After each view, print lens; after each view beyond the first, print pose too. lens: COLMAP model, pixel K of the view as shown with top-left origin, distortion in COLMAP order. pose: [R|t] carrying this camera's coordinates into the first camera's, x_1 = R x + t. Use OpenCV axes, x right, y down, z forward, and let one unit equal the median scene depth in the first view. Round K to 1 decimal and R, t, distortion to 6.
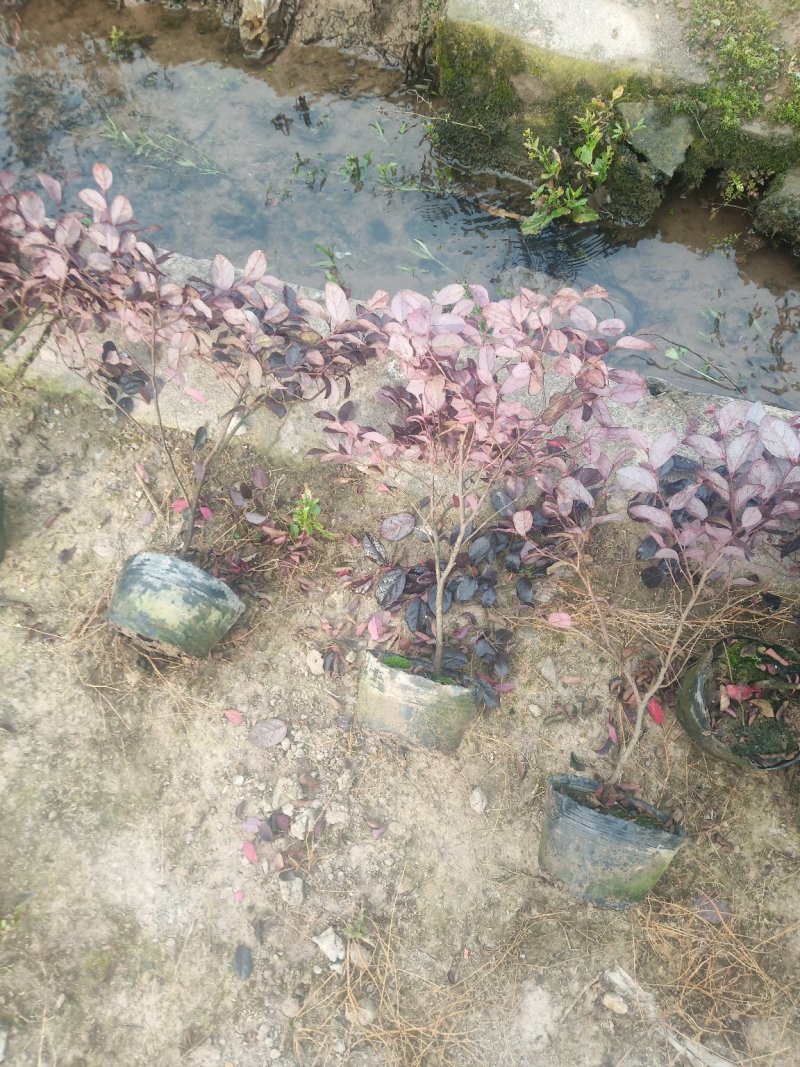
lens RADIAL K [[807.6, 0, 401.4], [0, 807.6, 531.2], [0, 0, 1]] dist [-0.001123, -0.052168]
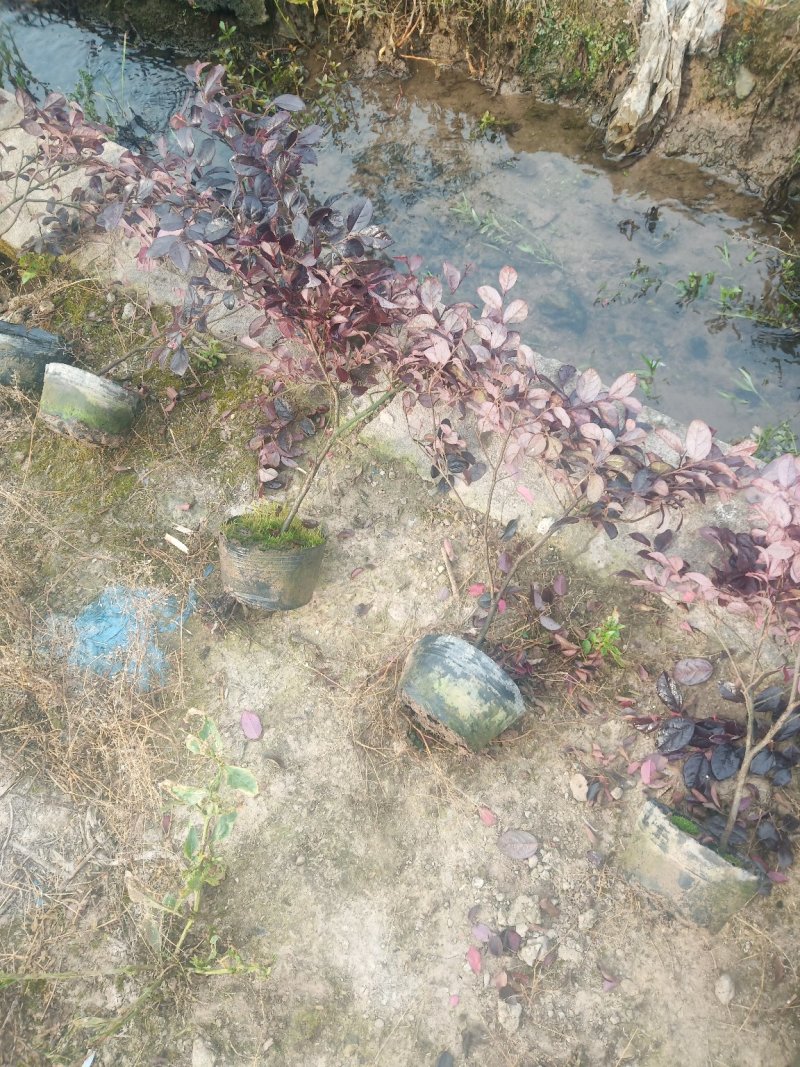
lens RADIAL K [[807.6, 0, 396.1], [0, 807.6, 530.2], [0, 0, 1]] dist [-0.001123, -0.052168]
pose [[0.946320, 0.242851, -0.213312, -0.184975], [-0.256158, 0.965938, -0.036698, -0.045015], [0.197134, 0.089370, 0.976295, -0.022483]]
